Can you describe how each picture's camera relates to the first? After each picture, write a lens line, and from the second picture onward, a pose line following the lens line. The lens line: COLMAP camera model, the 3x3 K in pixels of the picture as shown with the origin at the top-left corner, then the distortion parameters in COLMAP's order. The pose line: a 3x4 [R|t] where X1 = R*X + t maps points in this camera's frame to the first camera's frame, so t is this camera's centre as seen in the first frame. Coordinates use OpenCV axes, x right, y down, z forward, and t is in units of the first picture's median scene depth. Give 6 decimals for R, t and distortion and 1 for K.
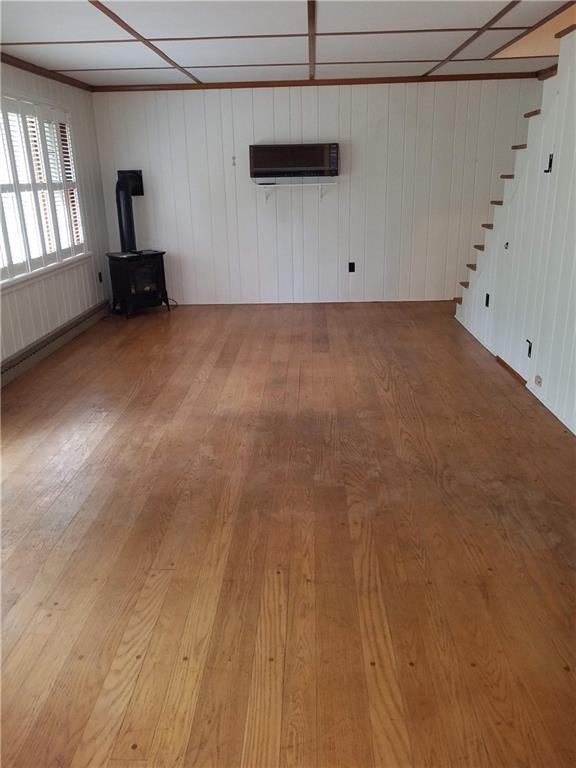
lens RADIAL K [[602.6, 0, 286.3], [0, 602.6, 384.5], [0, 0, 1]] dist [0.000715, -0.006898]
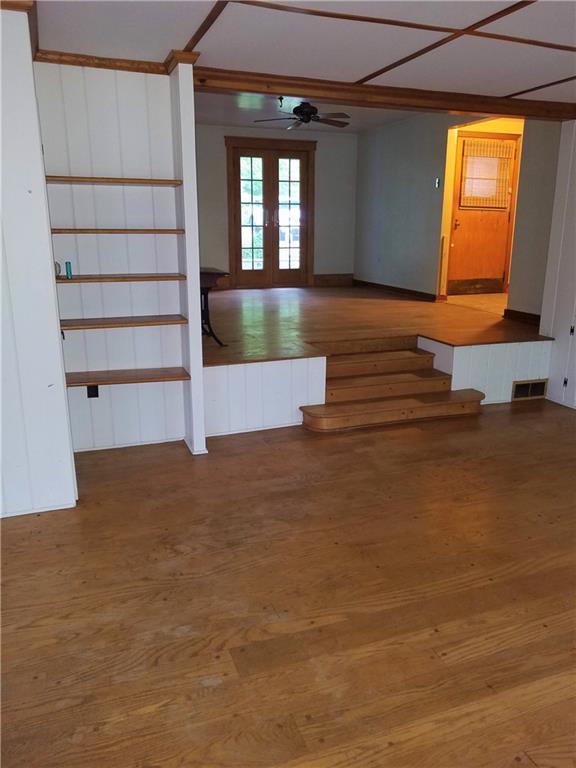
lens RADIAL K [[602.6, 0, 288.2], [0, 602.6, 384.0], [0, 0, 1]] dist [0.000715, -0.006898]
pose [[-0.391345, -0.206660, 0.896739, -0.565306], [0.311726, 0.887076, 0.340473, -0.368179], [-0.865838, 0.412780, -0.282731, 1.142214]]
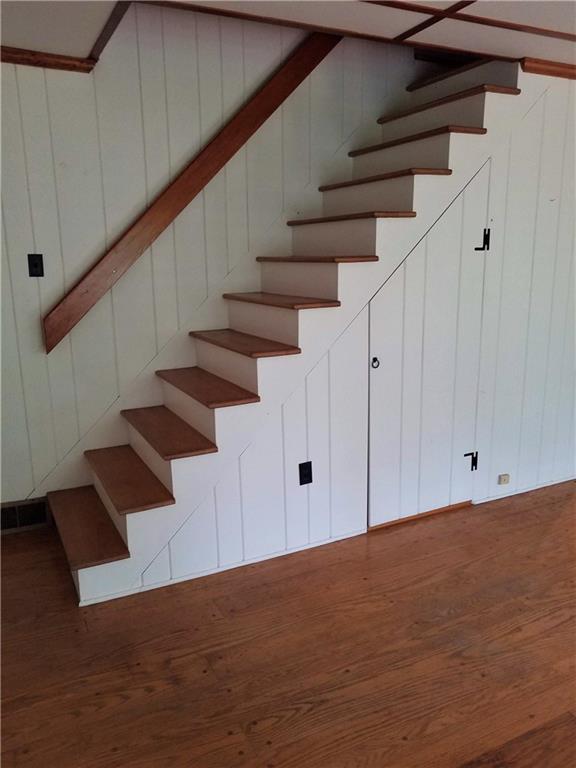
lens RADIAL K [[602.6, 0, 286.7], [0, 602.6, 383.8], [0, 0, 1]] dist [0.000715, -0.006898]
pose [[-0.476204, -0.156613, 0.865276, -0.255081], [0.313927, 0.888889, 0.333656, -0.785015], [-0.821389, 0.430522, -0.374128, 2.299210]]
